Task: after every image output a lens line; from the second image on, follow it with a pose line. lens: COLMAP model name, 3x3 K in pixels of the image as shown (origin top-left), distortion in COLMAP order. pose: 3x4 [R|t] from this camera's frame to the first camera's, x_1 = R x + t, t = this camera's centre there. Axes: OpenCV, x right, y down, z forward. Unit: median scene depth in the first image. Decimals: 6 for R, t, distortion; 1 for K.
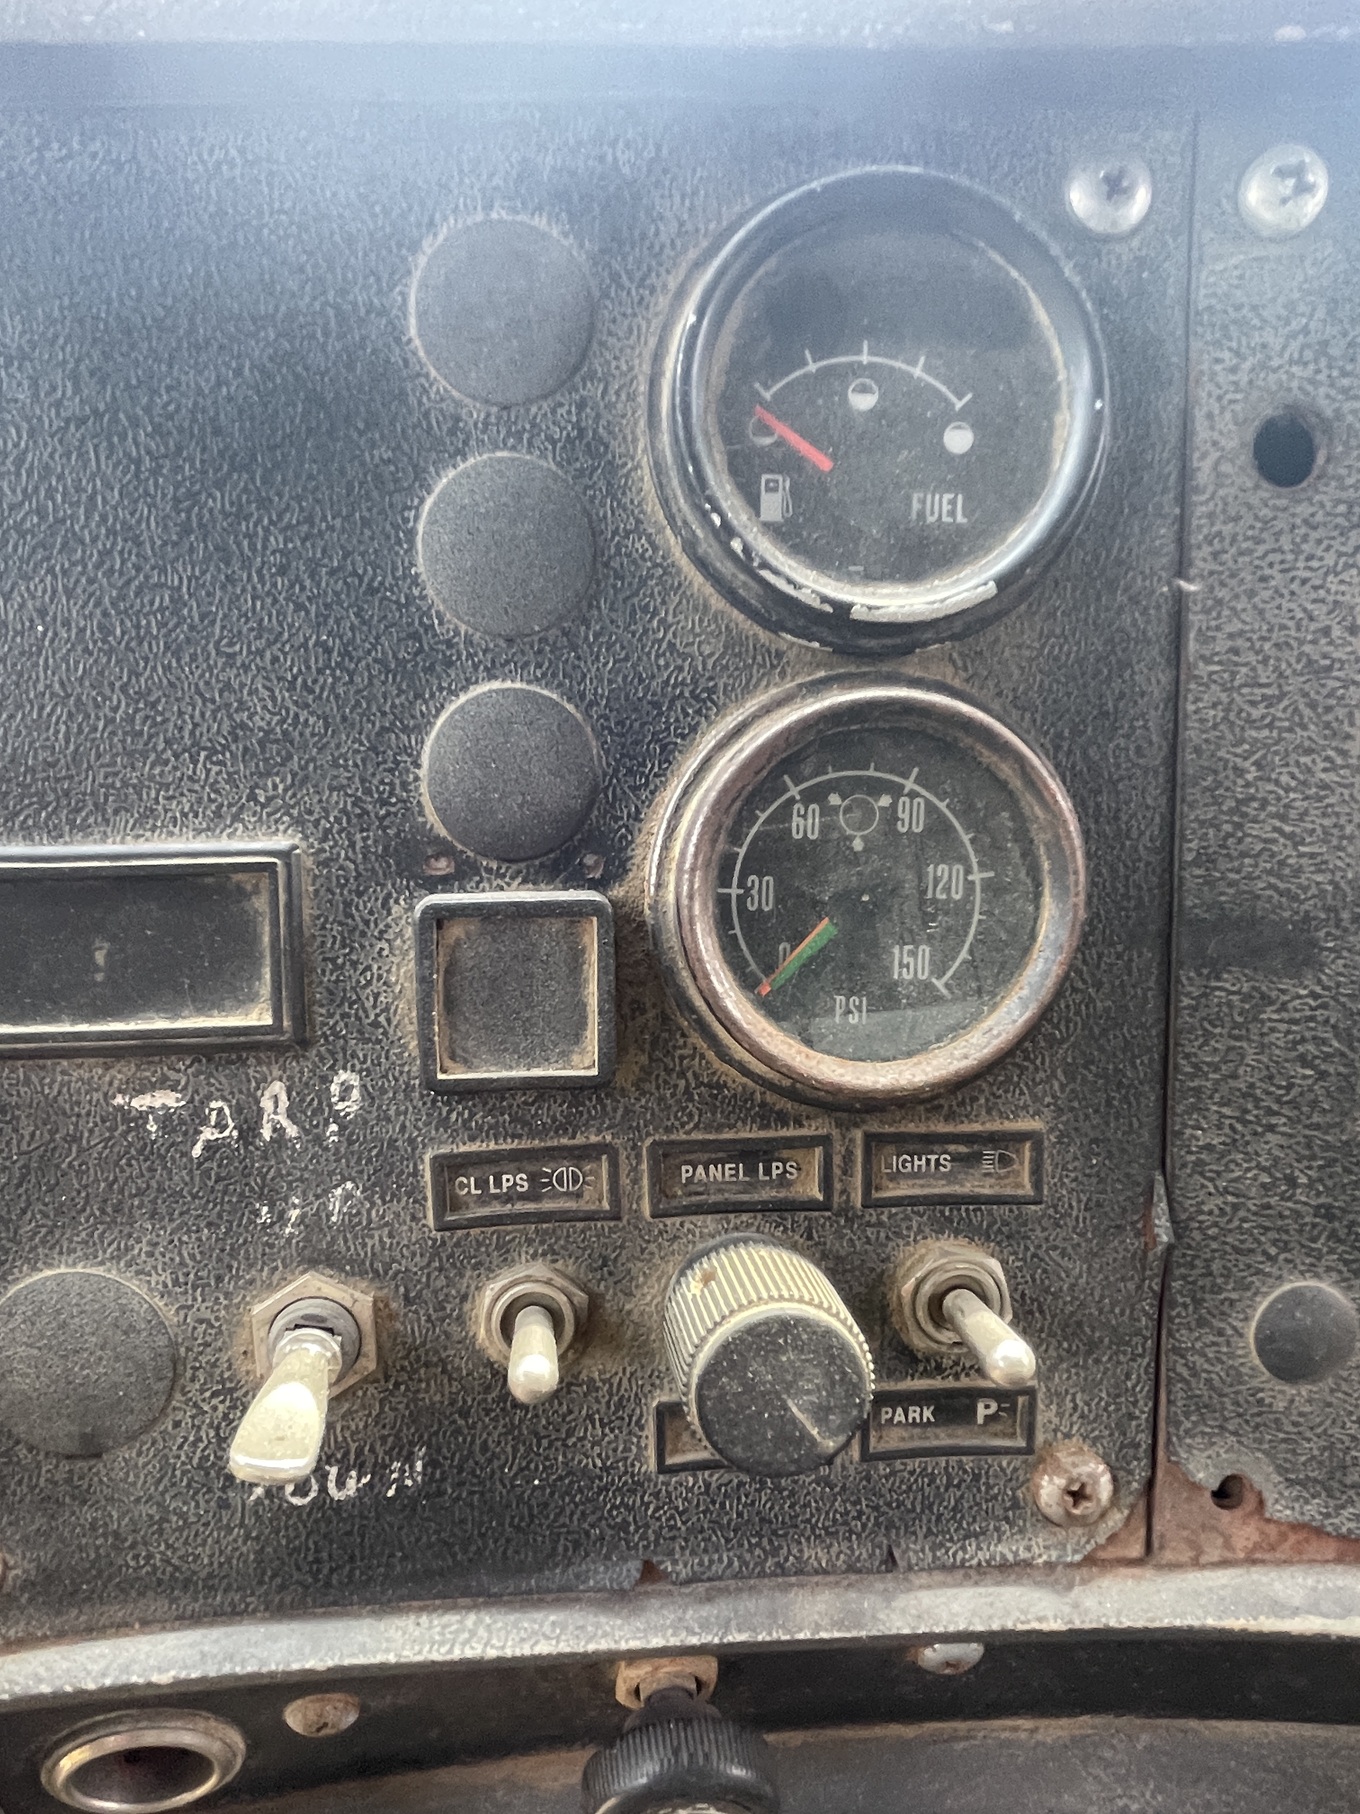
lens RADIAL K [[1120.2, 0, 672.6], [0, 1120.2, 916.5], [0, 0, 1]] dist [0.010172, -0.002432]
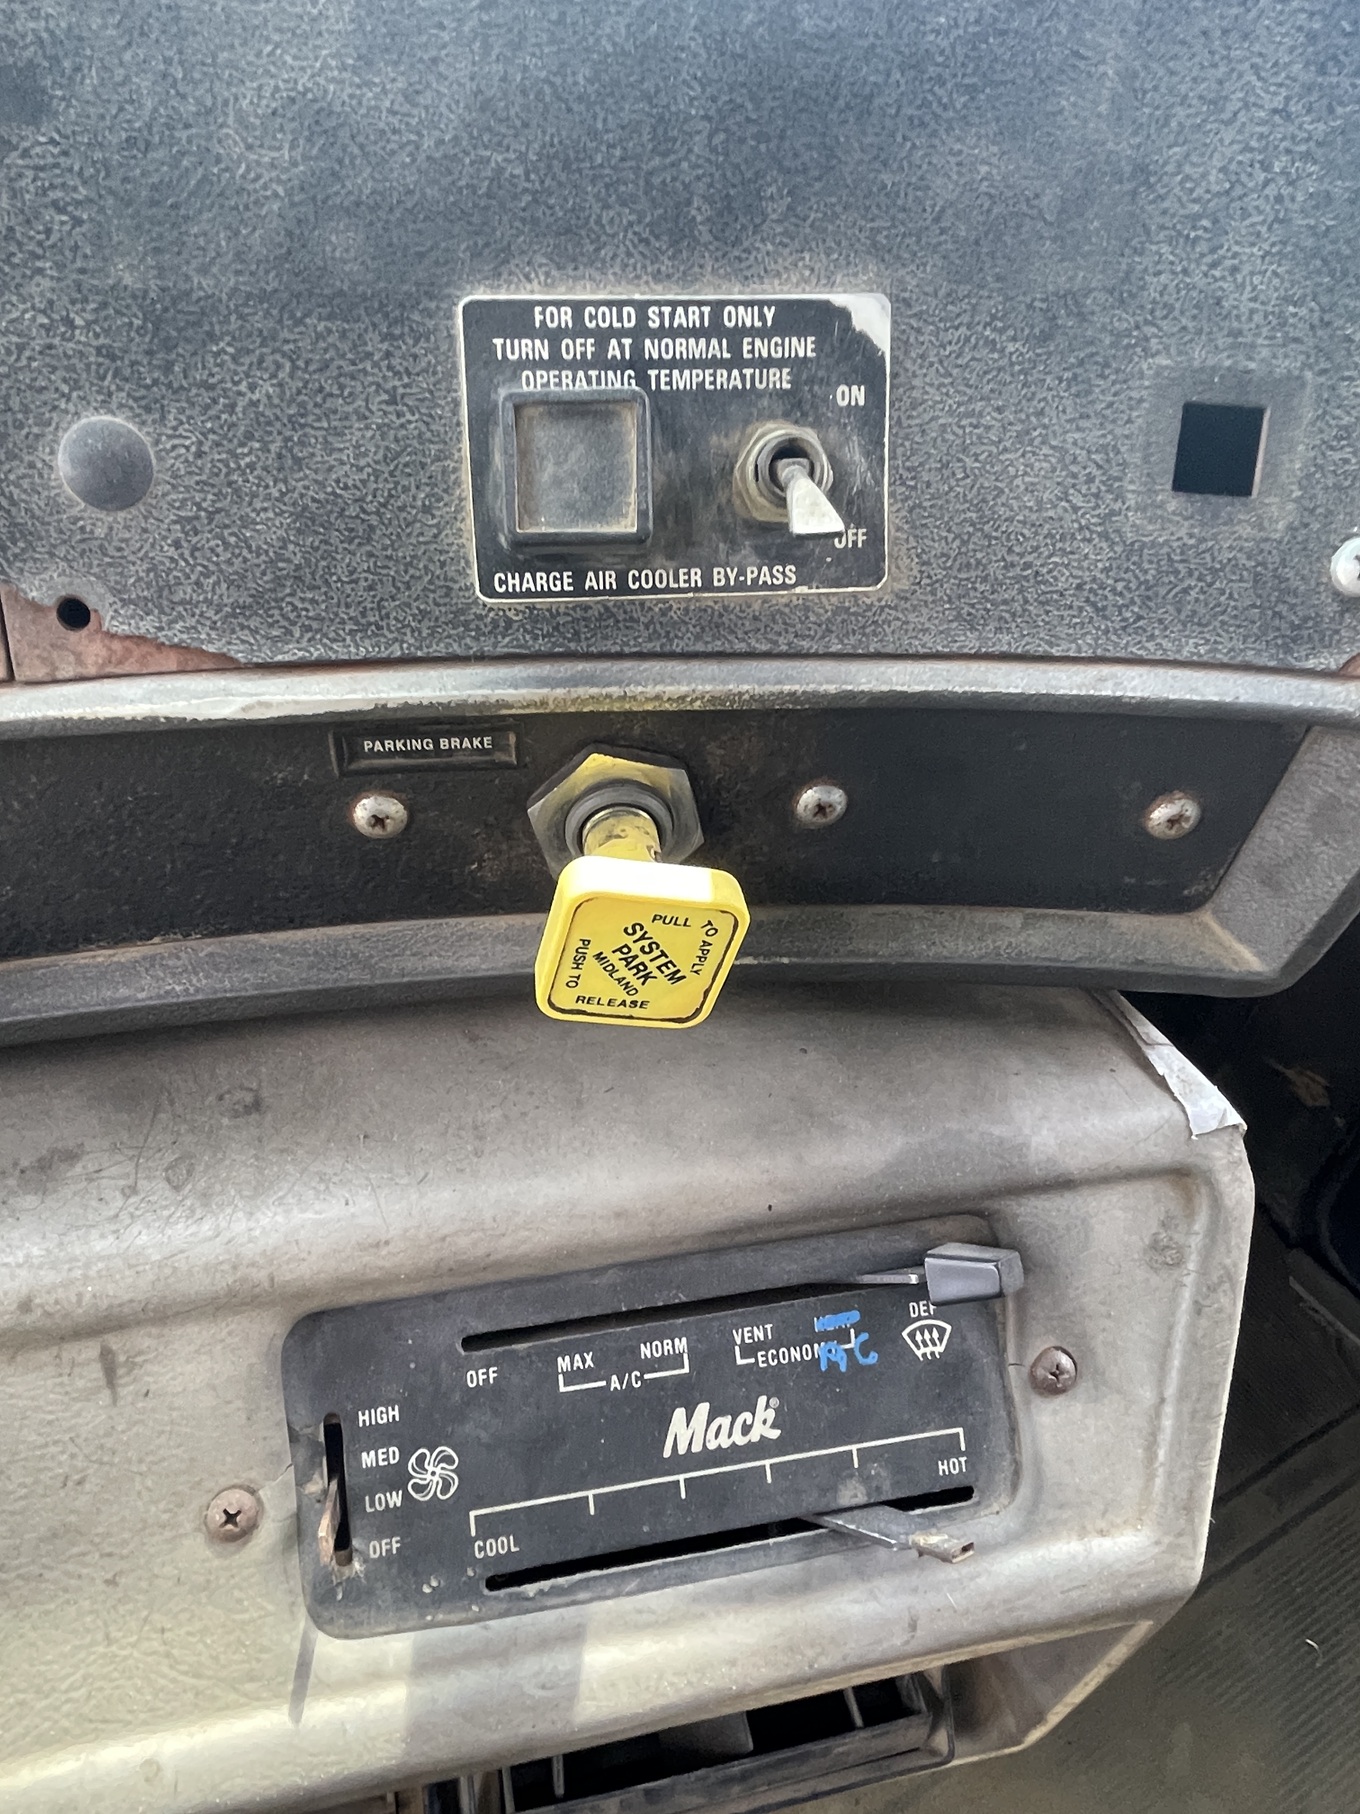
lens RADIAL K [[1120.2, 0, 688.1], [0, 1120.2, 898.7], [0, 0, 1]] dist [0.010172, -0.002432]
pose [[0.985629, -0.088075, 0.144149, 0.958723], [0.072410, 0.991231, 0.110533, 0.741612], [-0.152620, -0.098507, 0.983363, -0.300381]]
